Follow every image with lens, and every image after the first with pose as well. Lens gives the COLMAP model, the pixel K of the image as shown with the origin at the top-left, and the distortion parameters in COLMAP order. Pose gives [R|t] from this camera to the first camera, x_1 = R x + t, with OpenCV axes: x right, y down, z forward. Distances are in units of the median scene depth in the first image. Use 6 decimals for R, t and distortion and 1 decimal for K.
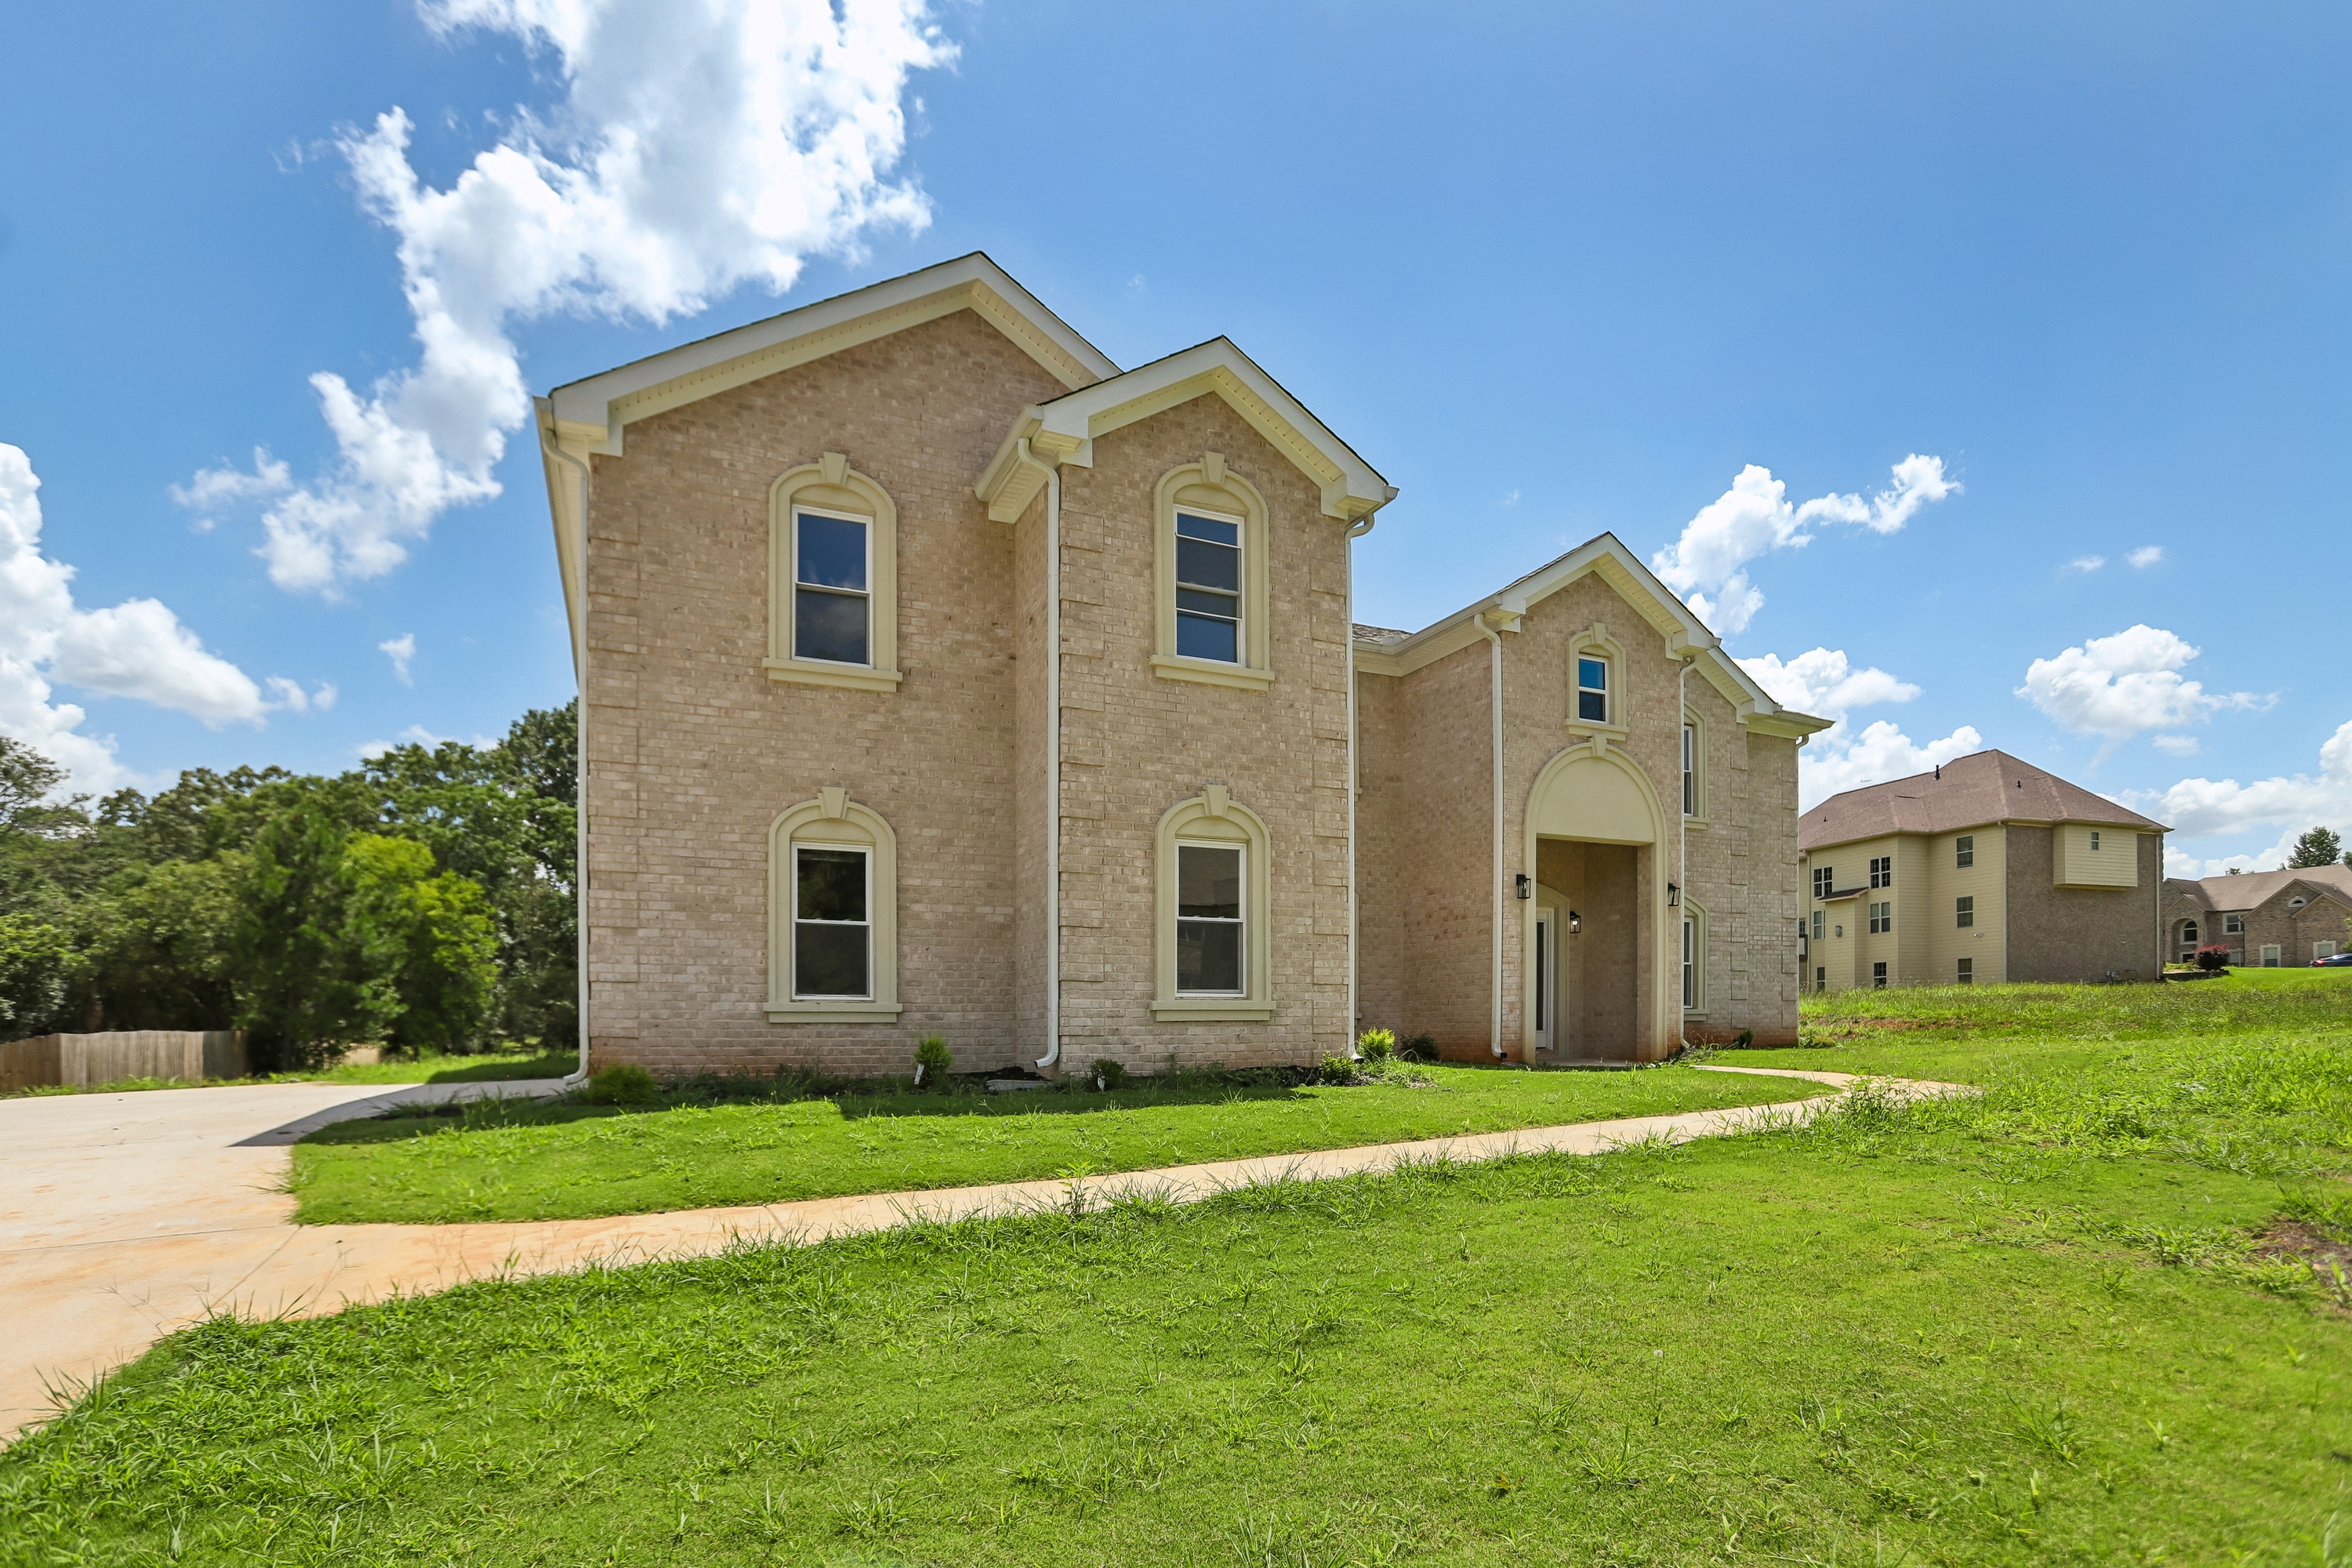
lens RADIAL K [[1090.2, 0, 1176.0], [0, 1090.2, 784.0], [0, 0, 1]] dist [-0.078494, 0.035409]
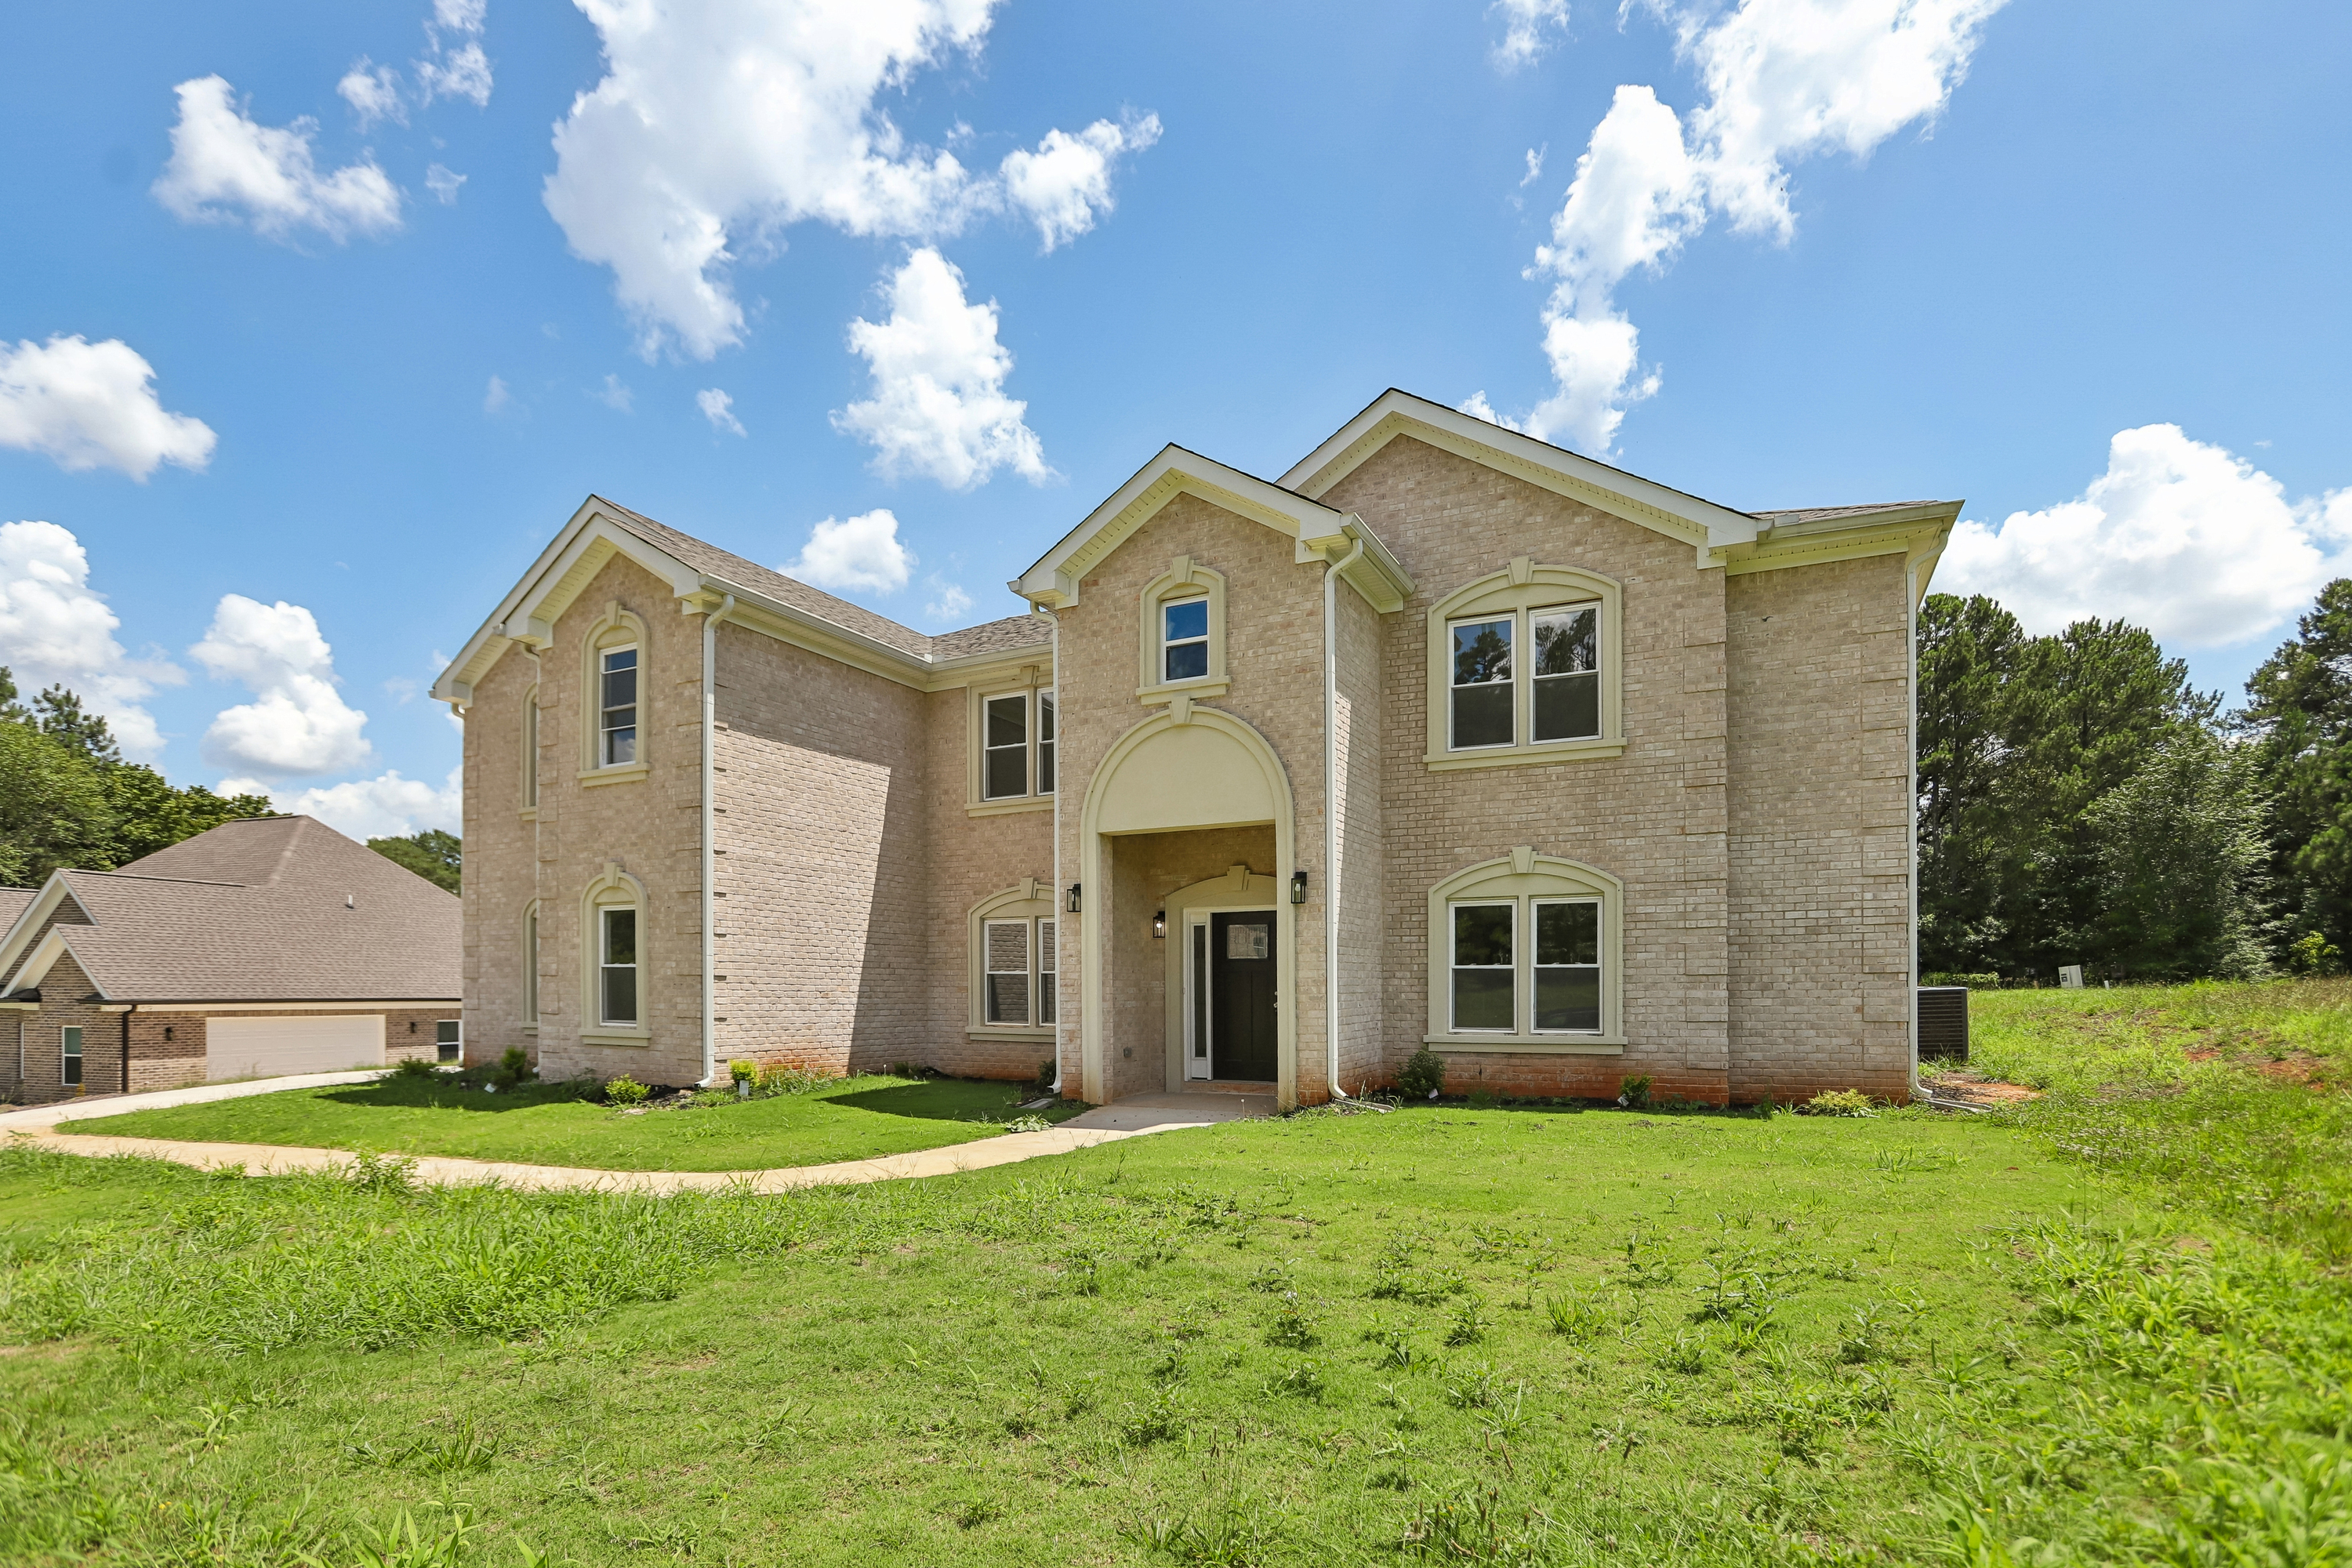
lens RADIAL K [[1090.2, 0, 1176.0], [0, 1090.2, 784.0], [0, 0, 1]] dist [-0.078494, 0.035409]
pose [[0.649962, -0.145641, -0.745881, 1.015414], [0.166040, 0.984968, -0.047638, 0.057450], [0.741607, -0.092883, 0.664373, 0.470696]]
